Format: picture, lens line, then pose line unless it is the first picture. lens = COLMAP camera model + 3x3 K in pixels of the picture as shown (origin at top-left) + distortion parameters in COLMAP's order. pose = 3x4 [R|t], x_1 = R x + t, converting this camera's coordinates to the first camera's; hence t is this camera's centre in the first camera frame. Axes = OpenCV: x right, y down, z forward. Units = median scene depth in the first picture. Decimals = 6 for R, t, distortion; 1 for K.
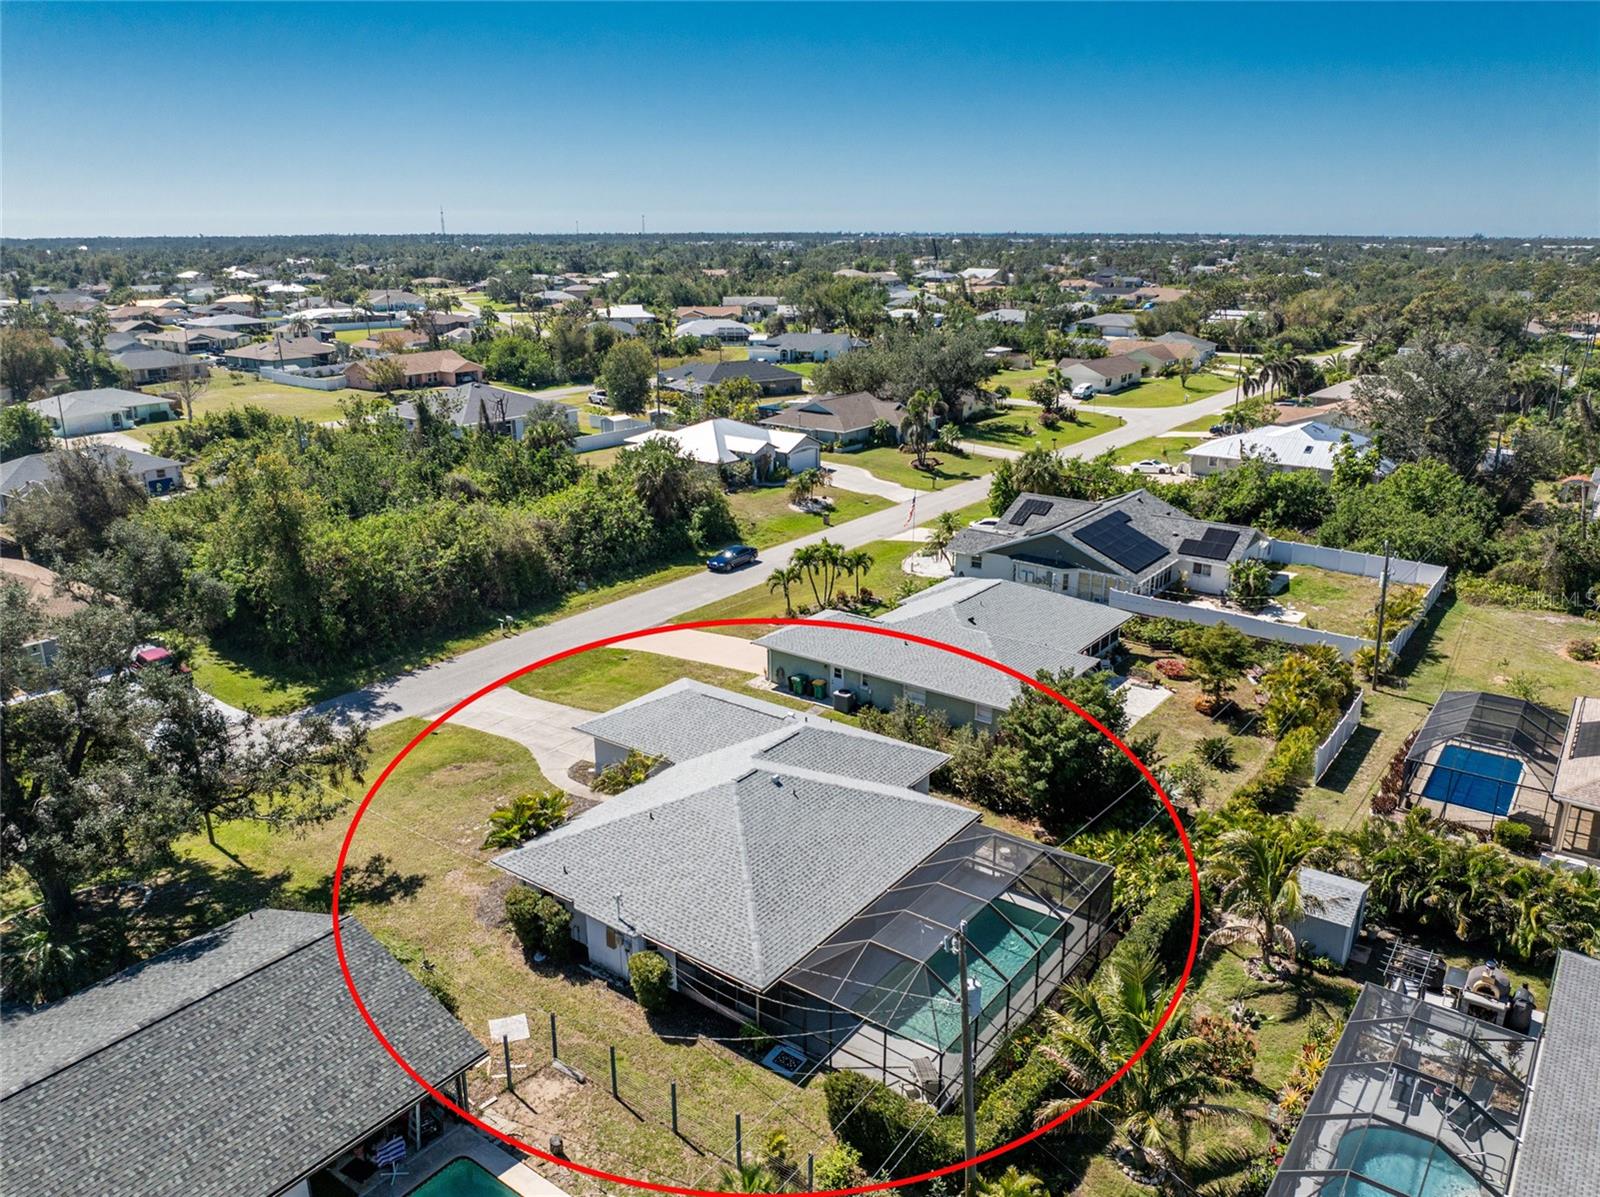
lens RADIAL K [[1147.2, 0, 796.8], [0, 1147.2, 595.3], [0, 0, 1]] dist [-0.036910, -0.009030]
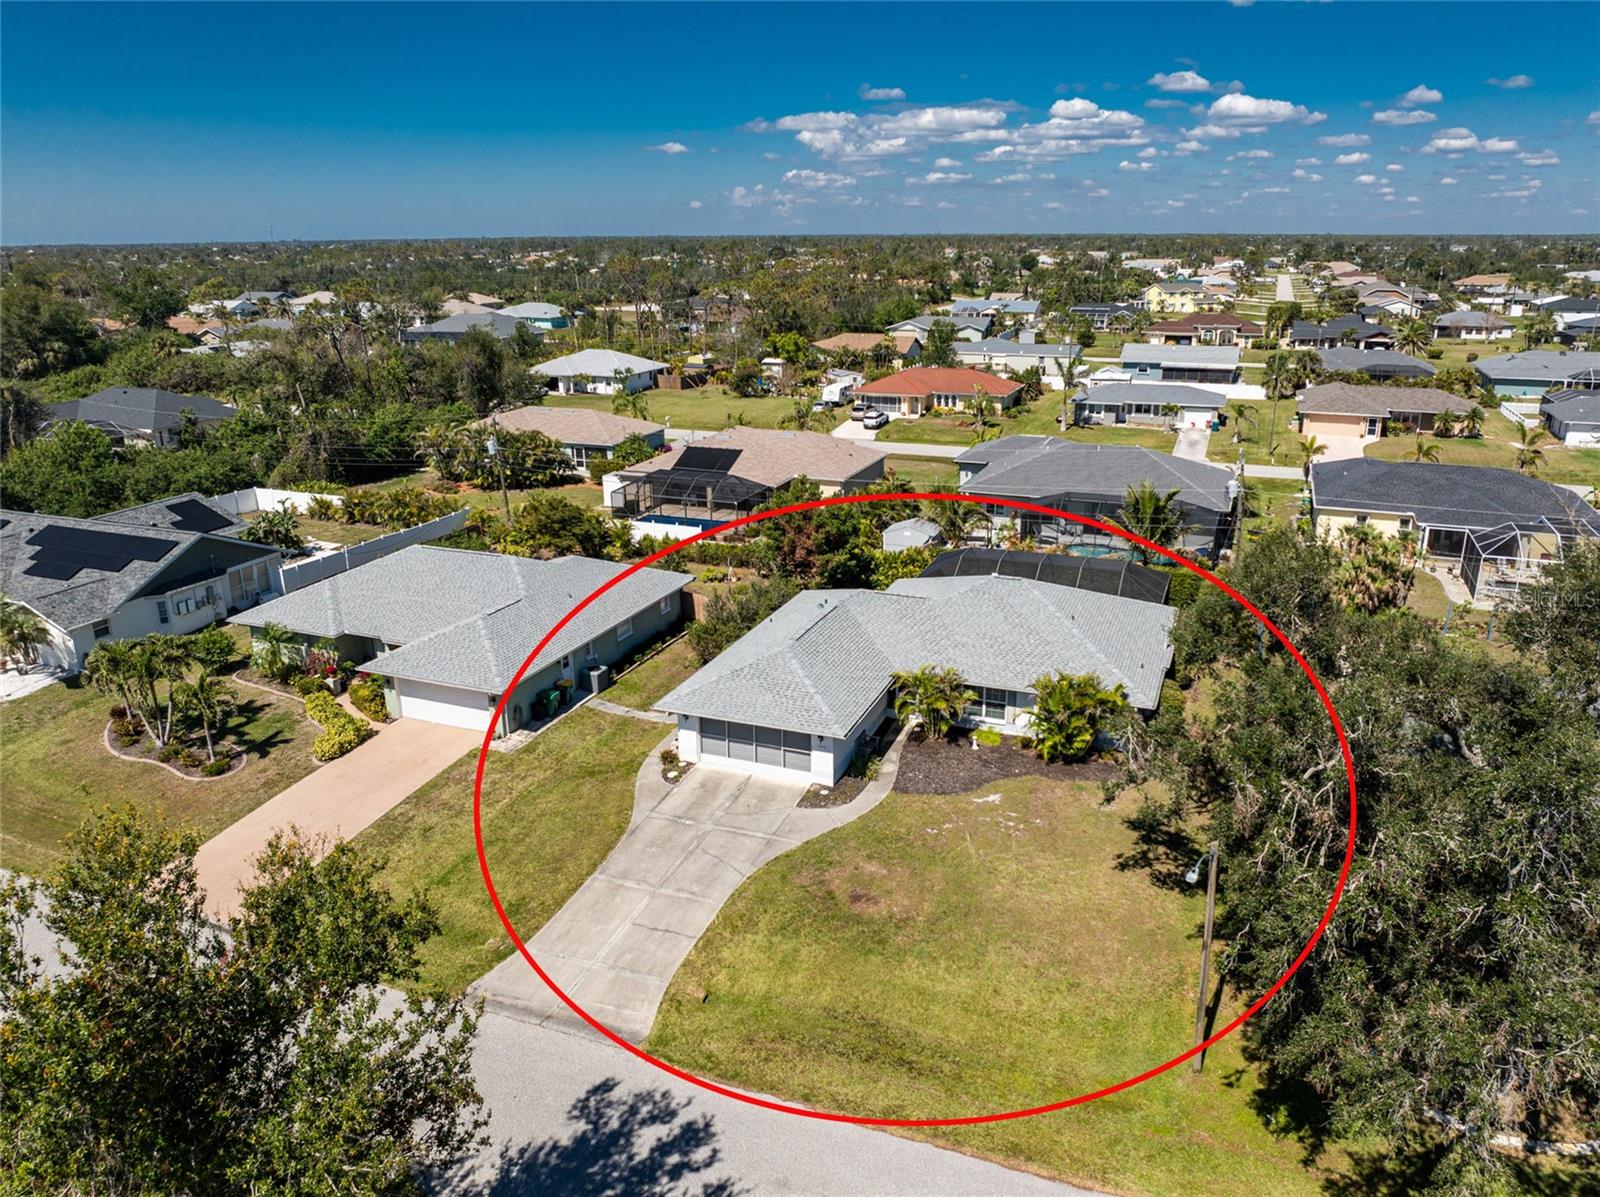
lens RADIAL K [[1130.5, 0, 804.1], [0, 1130.5, 597.9], [0, 0, 1]] dist [-0.021872, -0.023458]
pose [[-0.259717, -0.291621, 0.920600, -0.589332], [0.296372, 0.883236, 0.363397, -0.172054], [-0.919081, 0.367221, -0.142963, 0.750191]]
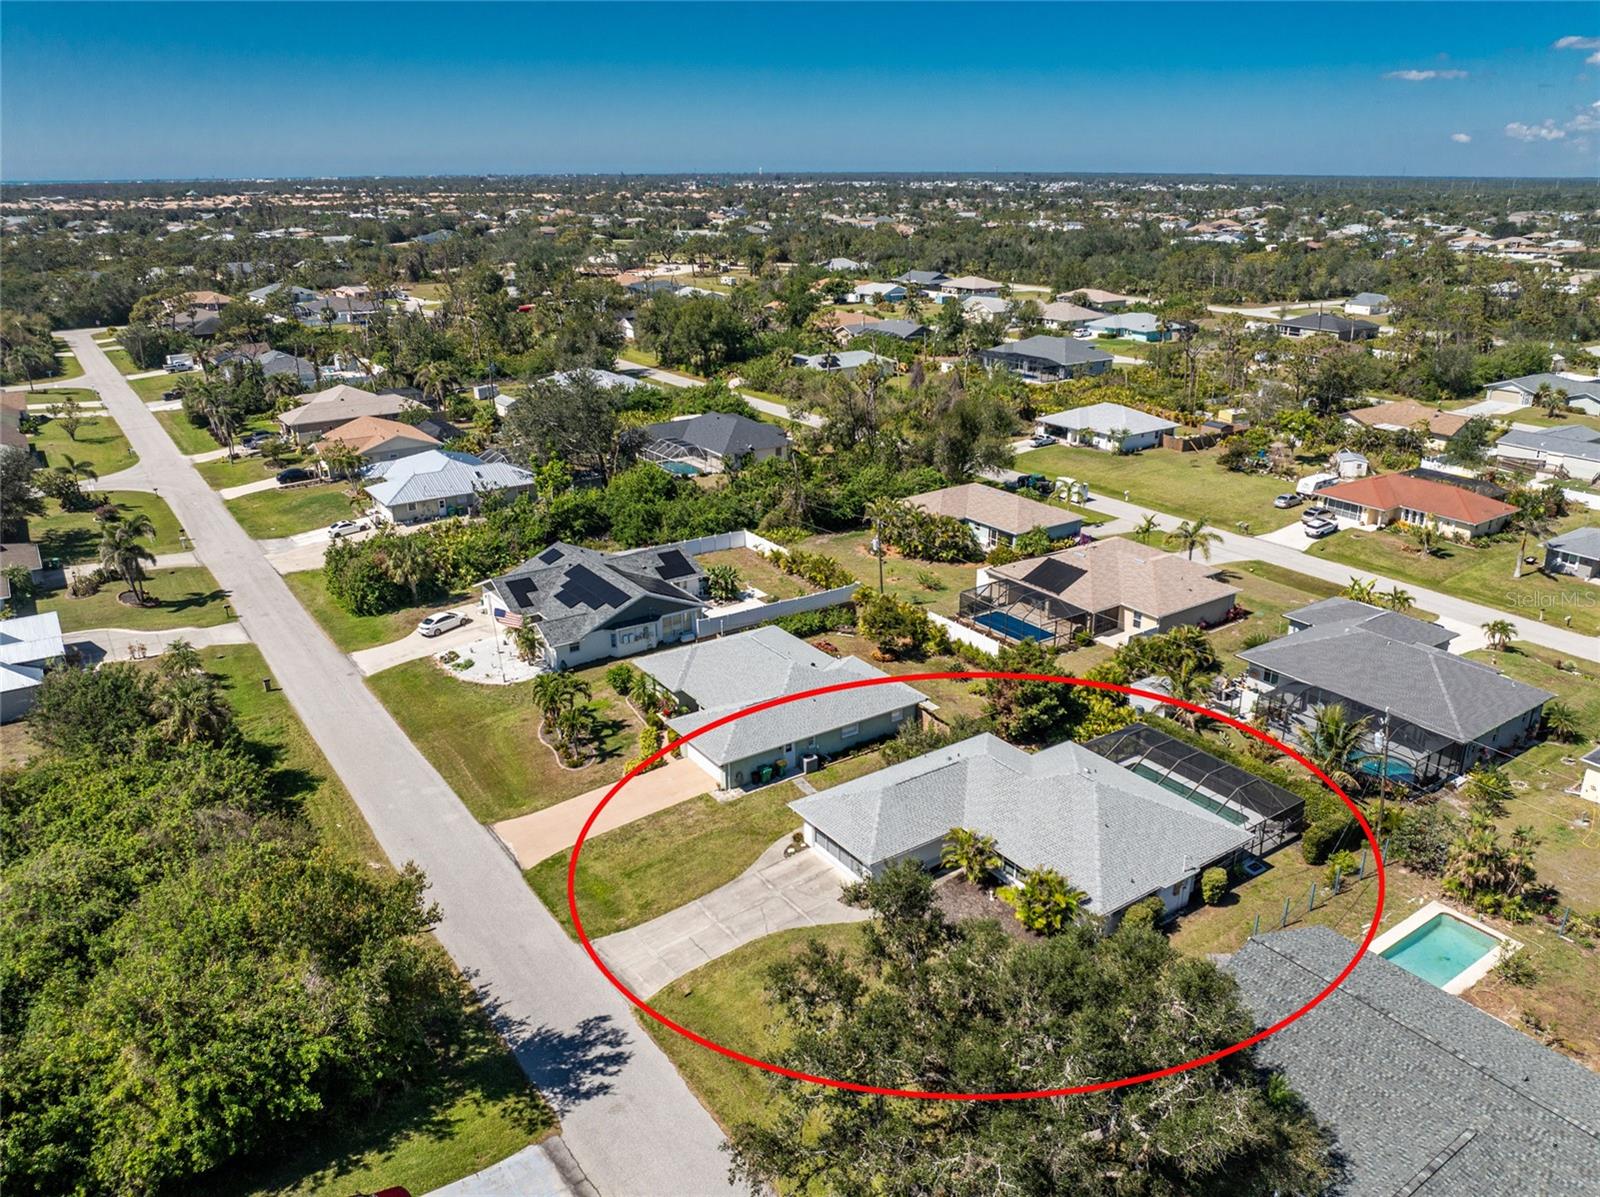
lens RADIAL K [[1147.2, 0, 796.8], [0, 1147.2, 595.3], [0, 0, 1]] dist [-0.036910, -0.009030]
pose [[0.326485, -0.324999, 0.887572, -0.779693], [0.287704, 0.928640, 0.234208, -0.287583], [-0.900352, 0.178892, 0.396690, 0.386794]]
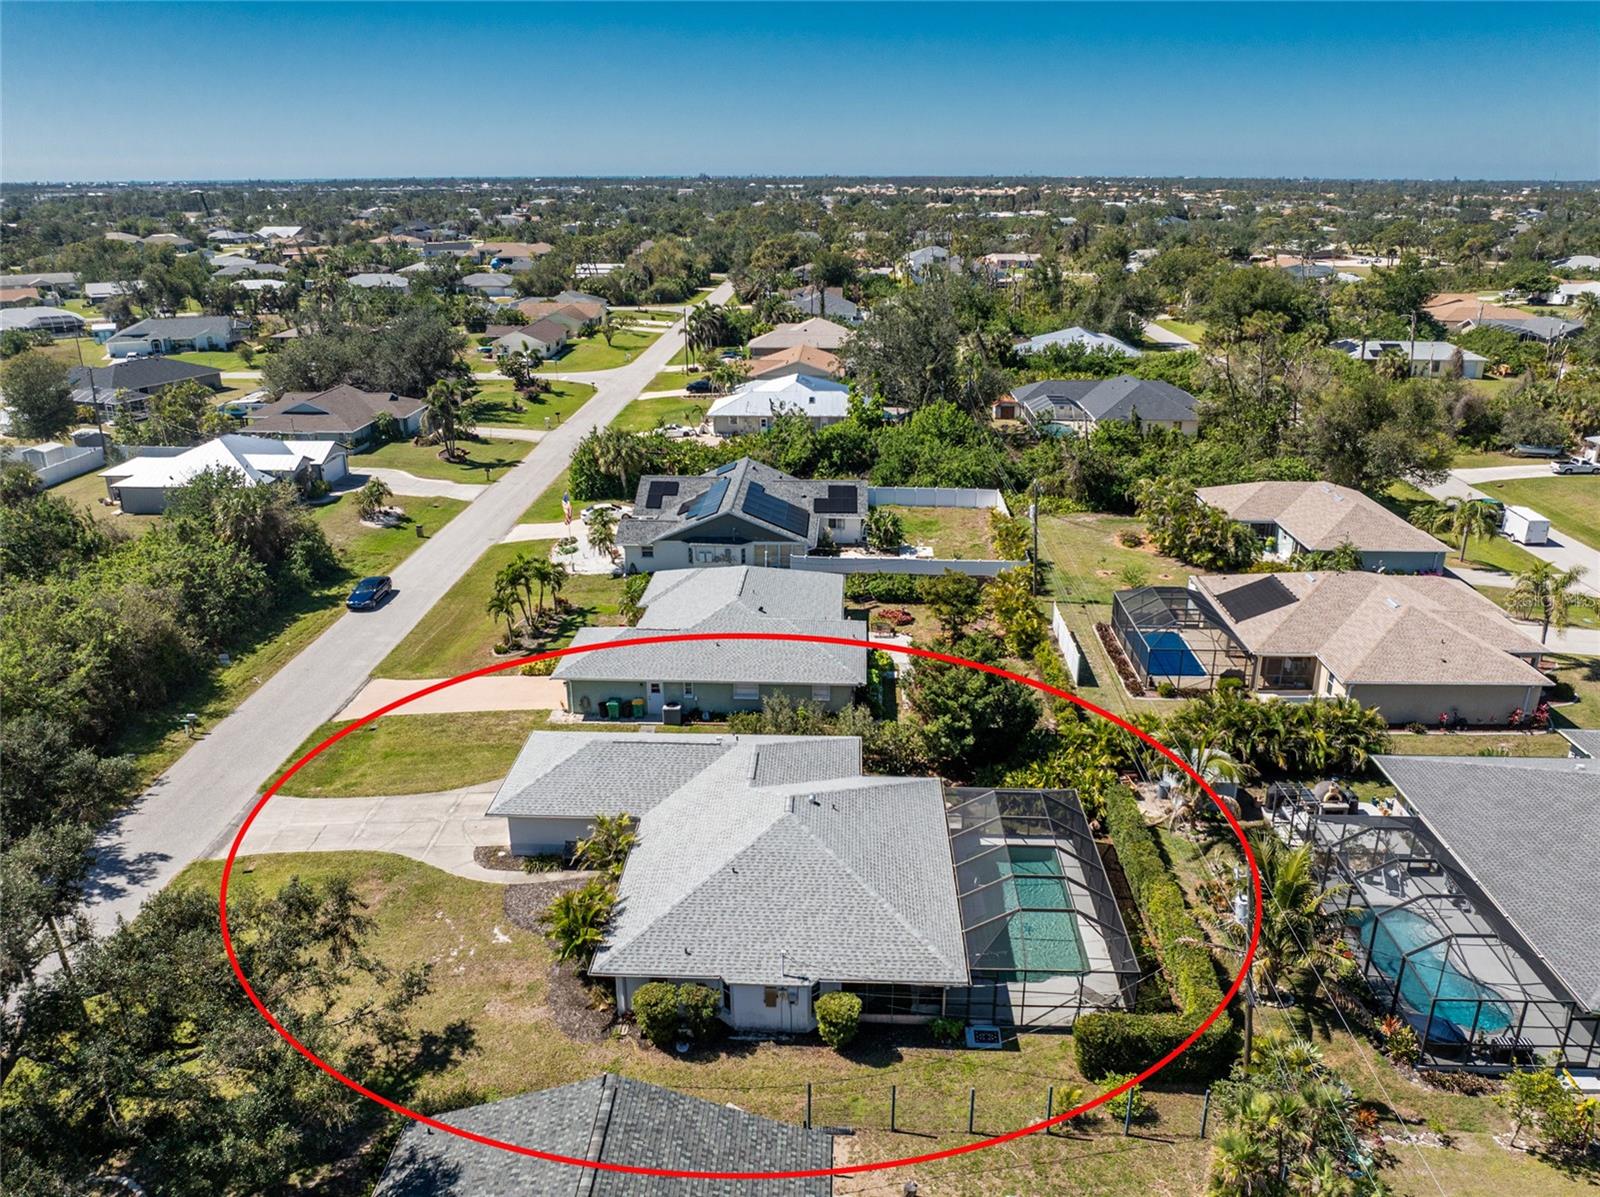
lens RADIAL K [[1164.2, 0, 793.6], [0, 1164.2, 570.7], [0, 0, 1]] dist [-0.041096, -0.001211]
pose [[0.829092, -0.179072, 0.529660, -0.304308], [0.168619, 0.983298, 0.068498, -0.065122], [-0.533080, 0.032519, 0.845439, 0.061332]]
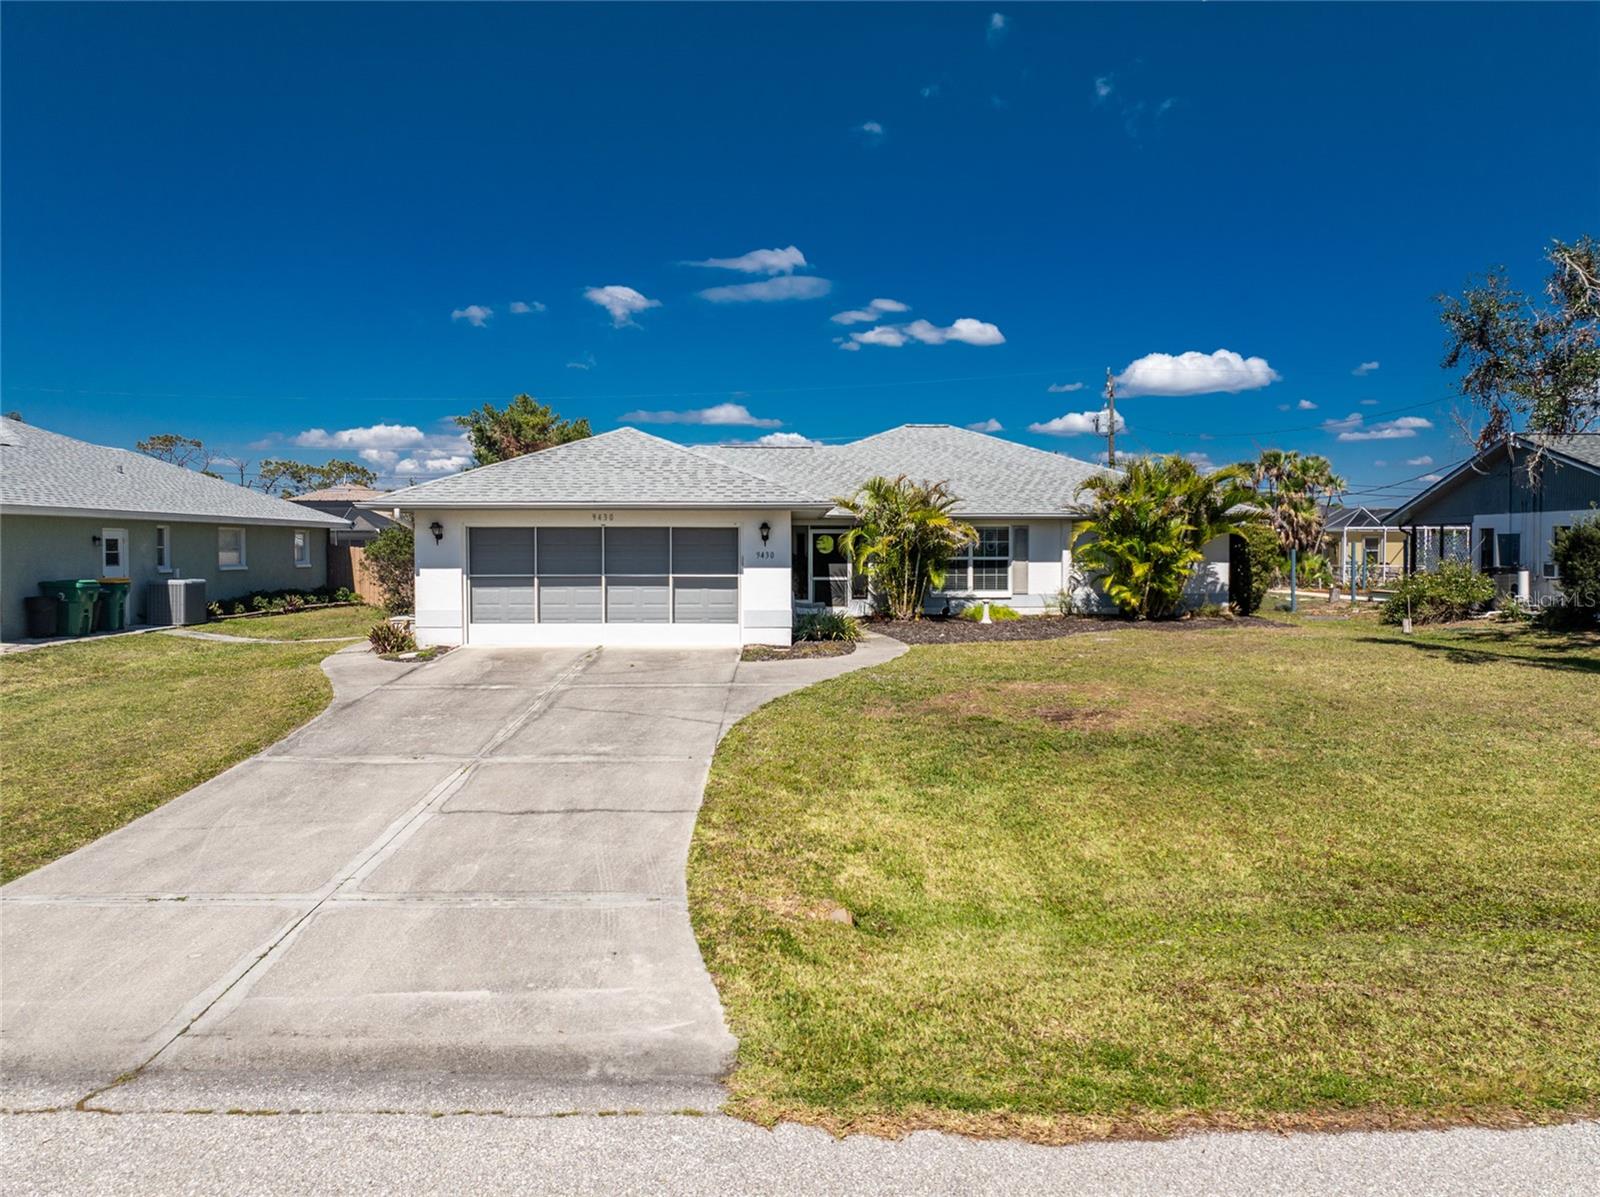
lens RADIAL K [[1130.5, 0, 804.1], [0, 1130.5, 597.9], [0, 0, 1]] dist [-0.021872, -0.023458]
pose [[-0.604857, -0.028020, 0.795841, -0.321400], [0.241251, 0.945968, 0.216662, 0.044797], [-0.758911, 0.323047, -0.565415, 0.828305]]
